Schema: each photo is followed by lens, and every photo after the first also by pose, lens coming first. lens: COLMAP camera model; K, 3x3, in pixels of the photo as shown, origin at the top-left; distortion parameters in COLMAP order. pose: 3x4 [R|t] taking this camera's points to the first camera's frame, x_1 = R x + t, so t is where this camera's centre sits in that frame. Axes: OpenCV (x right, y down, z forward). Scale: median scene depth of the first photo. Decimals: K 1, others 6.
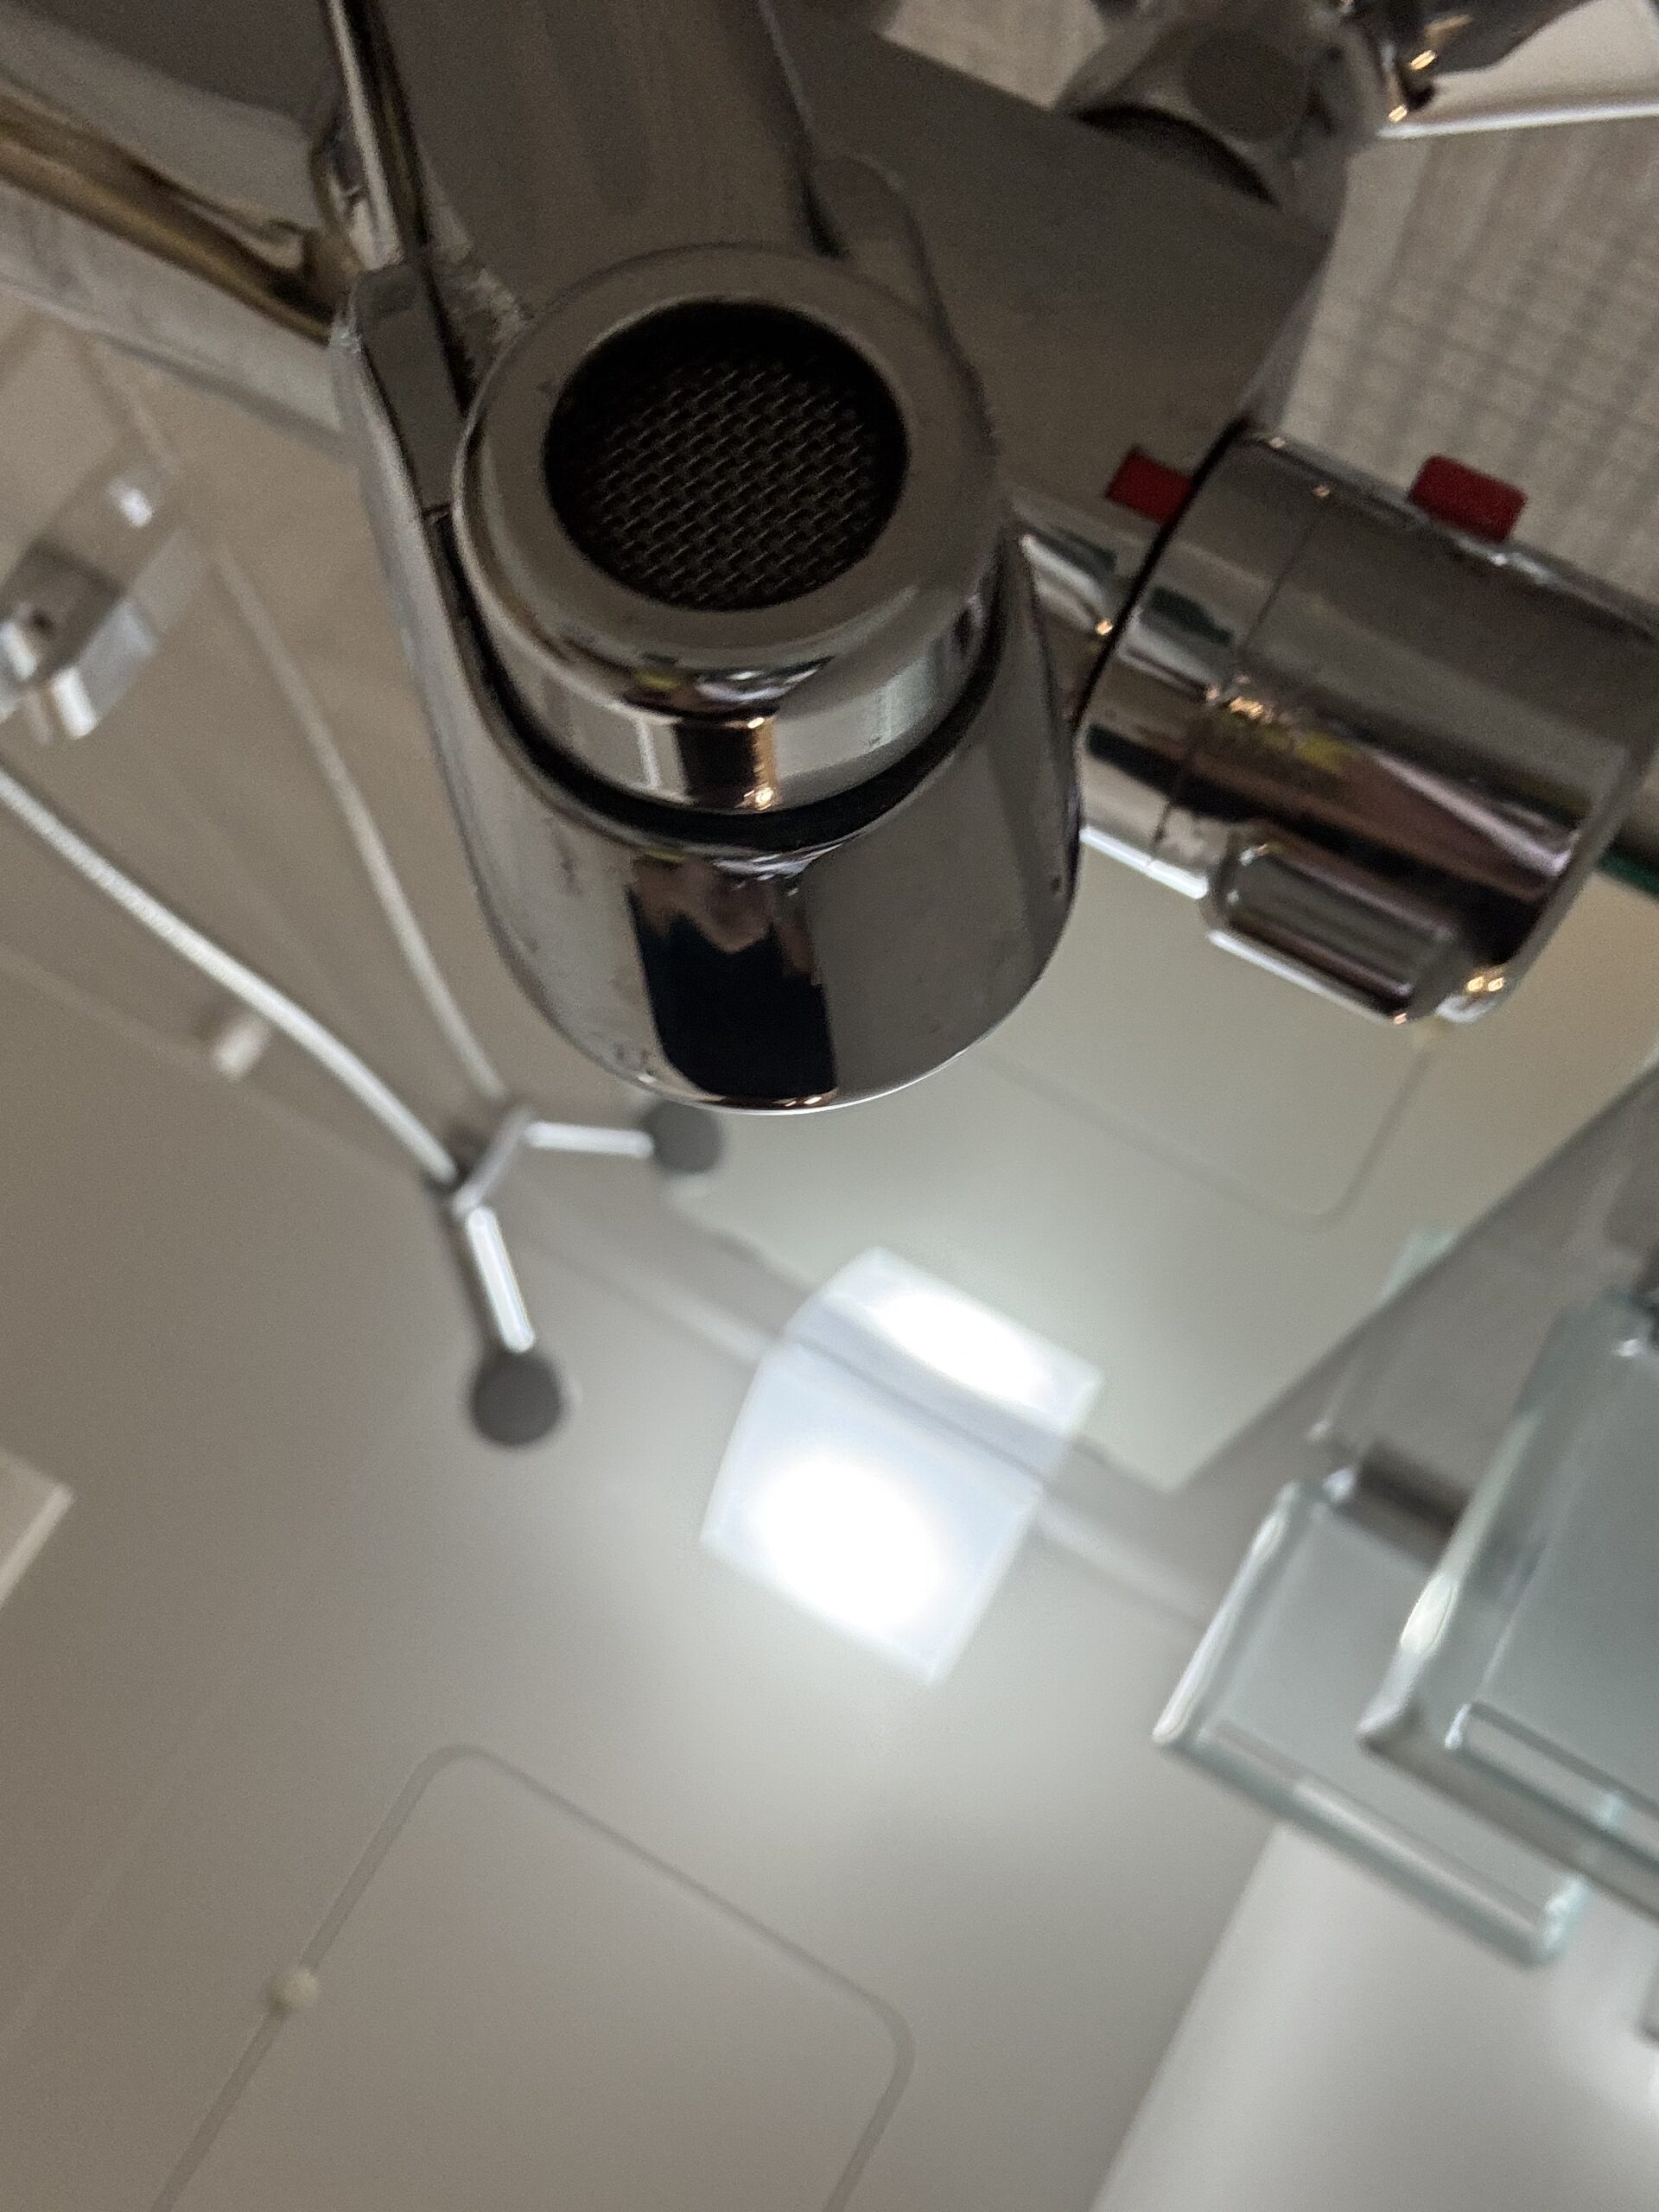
lens RADIAL K [[2043.1, 0, 829.5], [0, 2043.1, 1106.0], [0, 0, 1]] dist [0.011436, 0.026930]
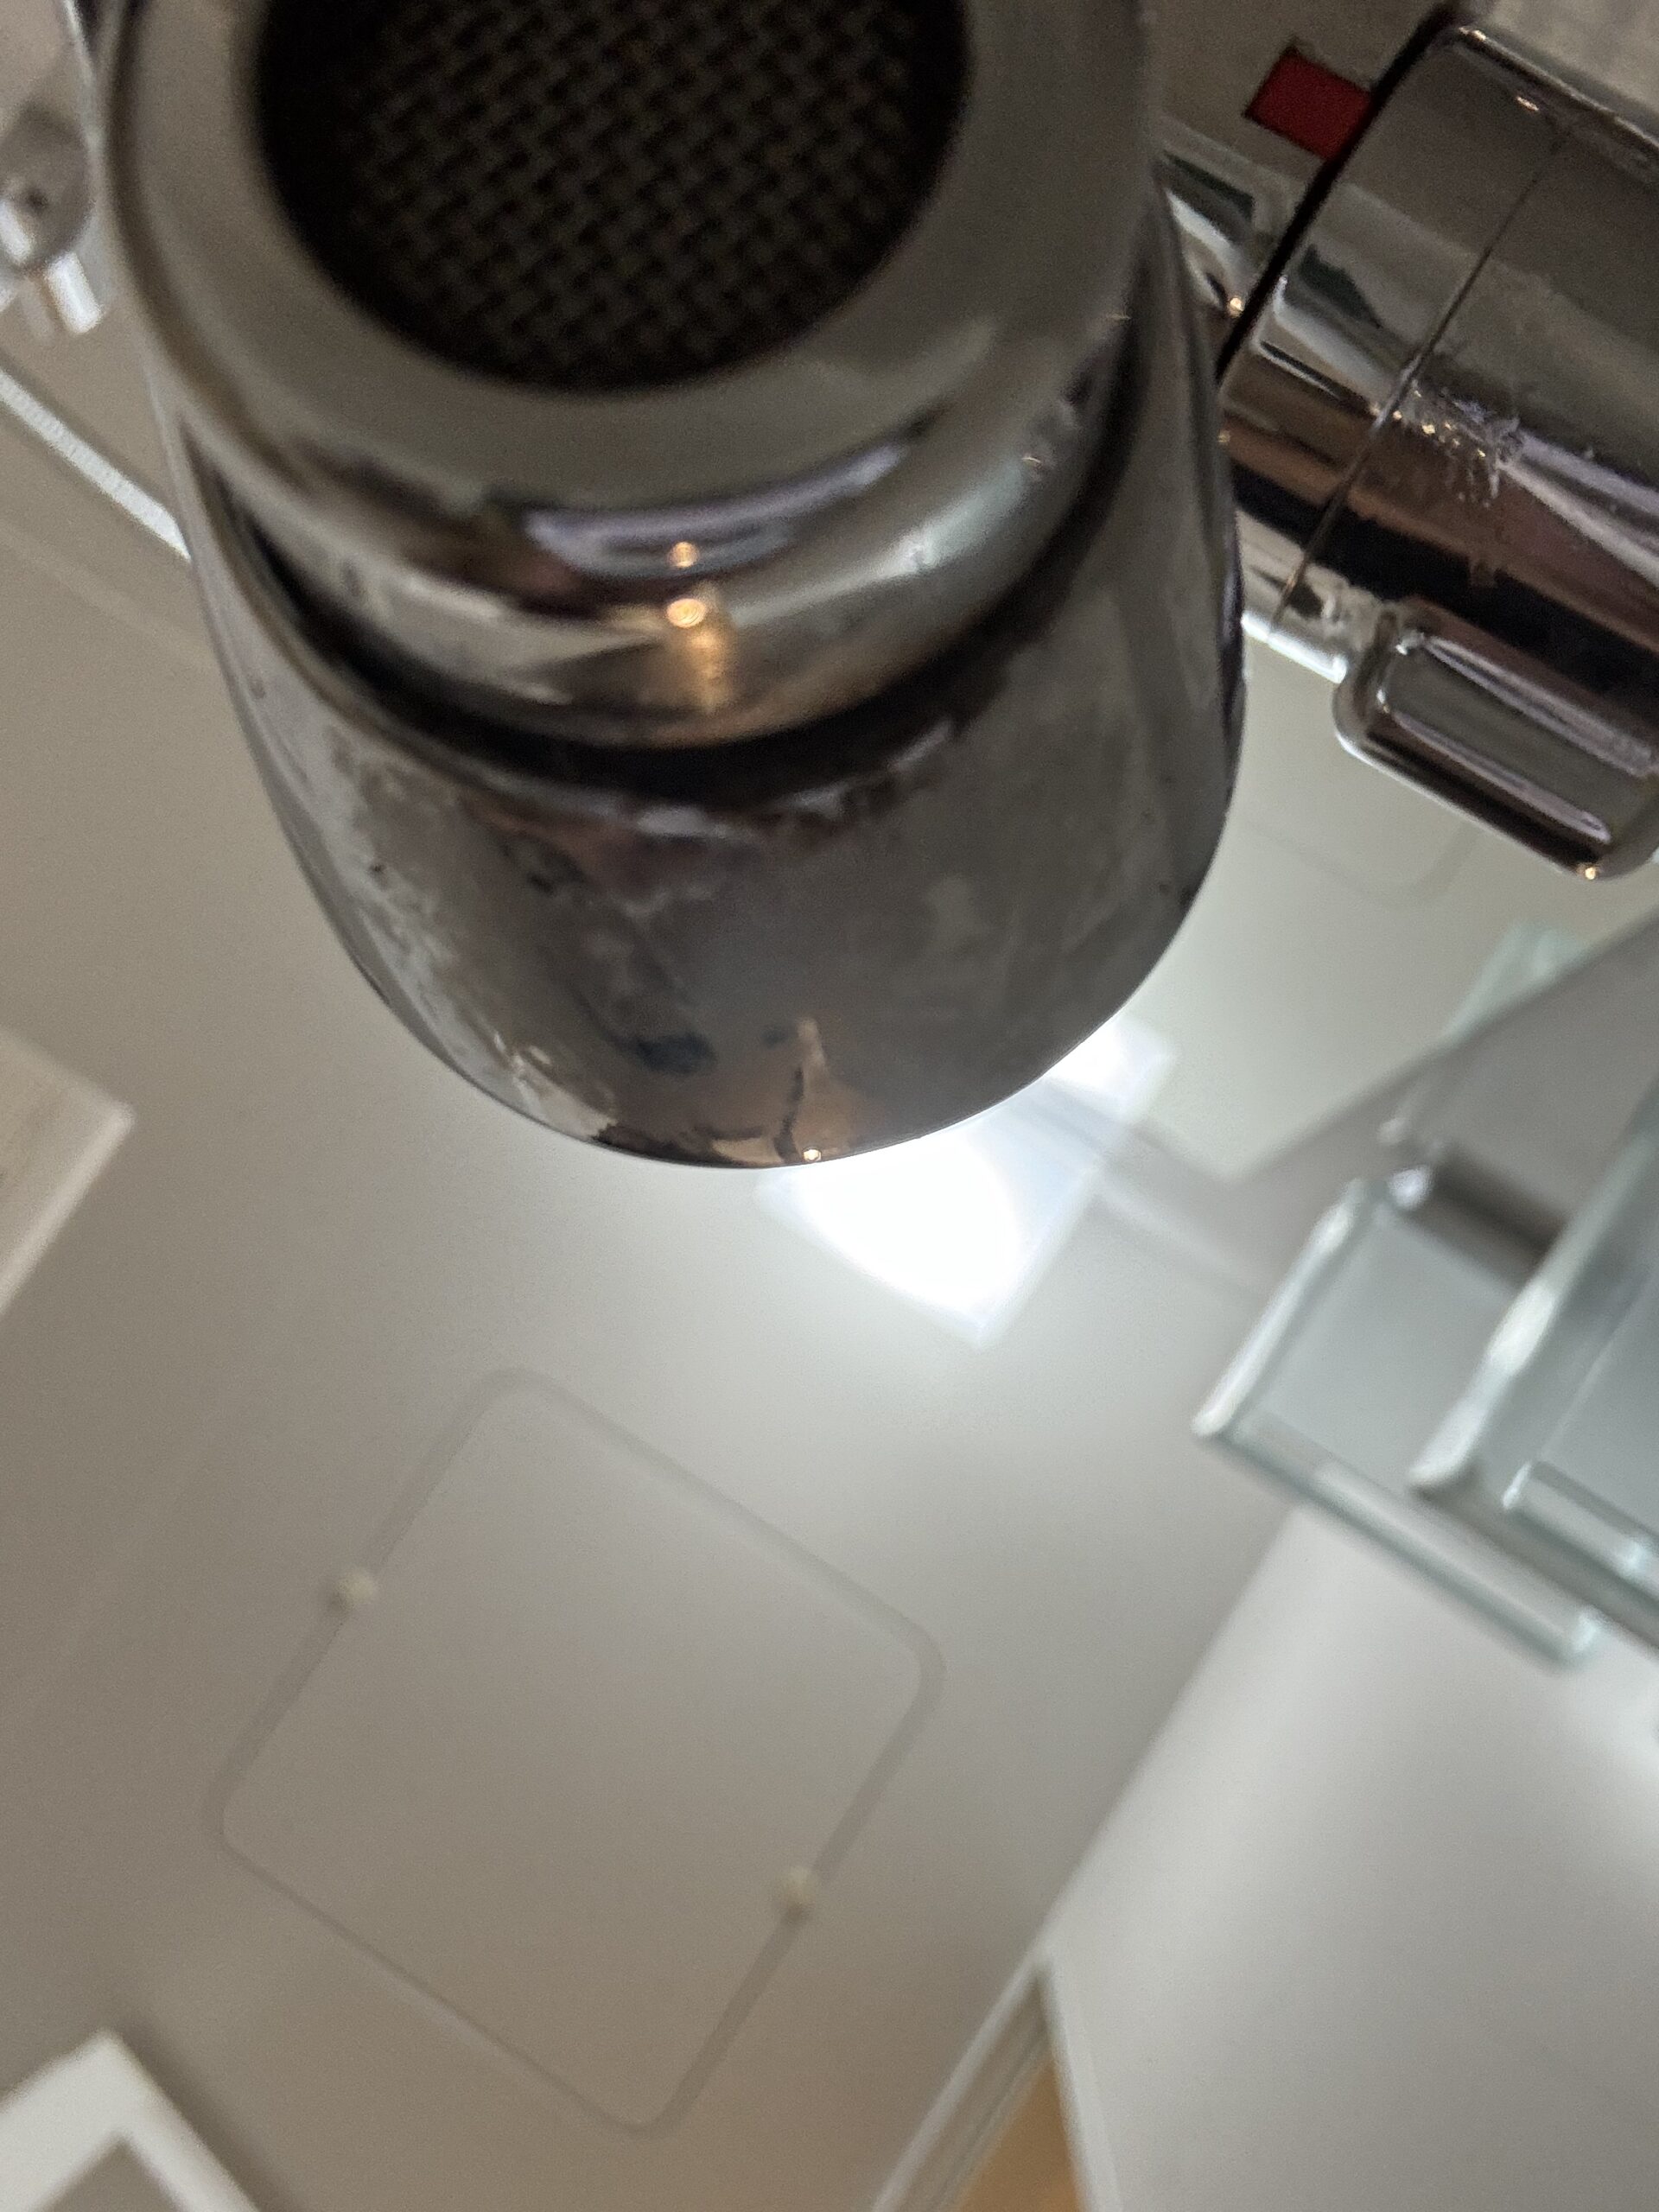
lens RADIAL K [[2043.1, 0, 829.5], [0, 2043.1, 1106.0], [0, 0, 1]] dist [0.011436, 0.026930]
pose [[0.998381, 0.046933, -0.032129, 0.013176], [-0.040296, 0.982327, 0.182784, -0.045610], [0.040139, -0.181193, 0.982628, 0.116763]]
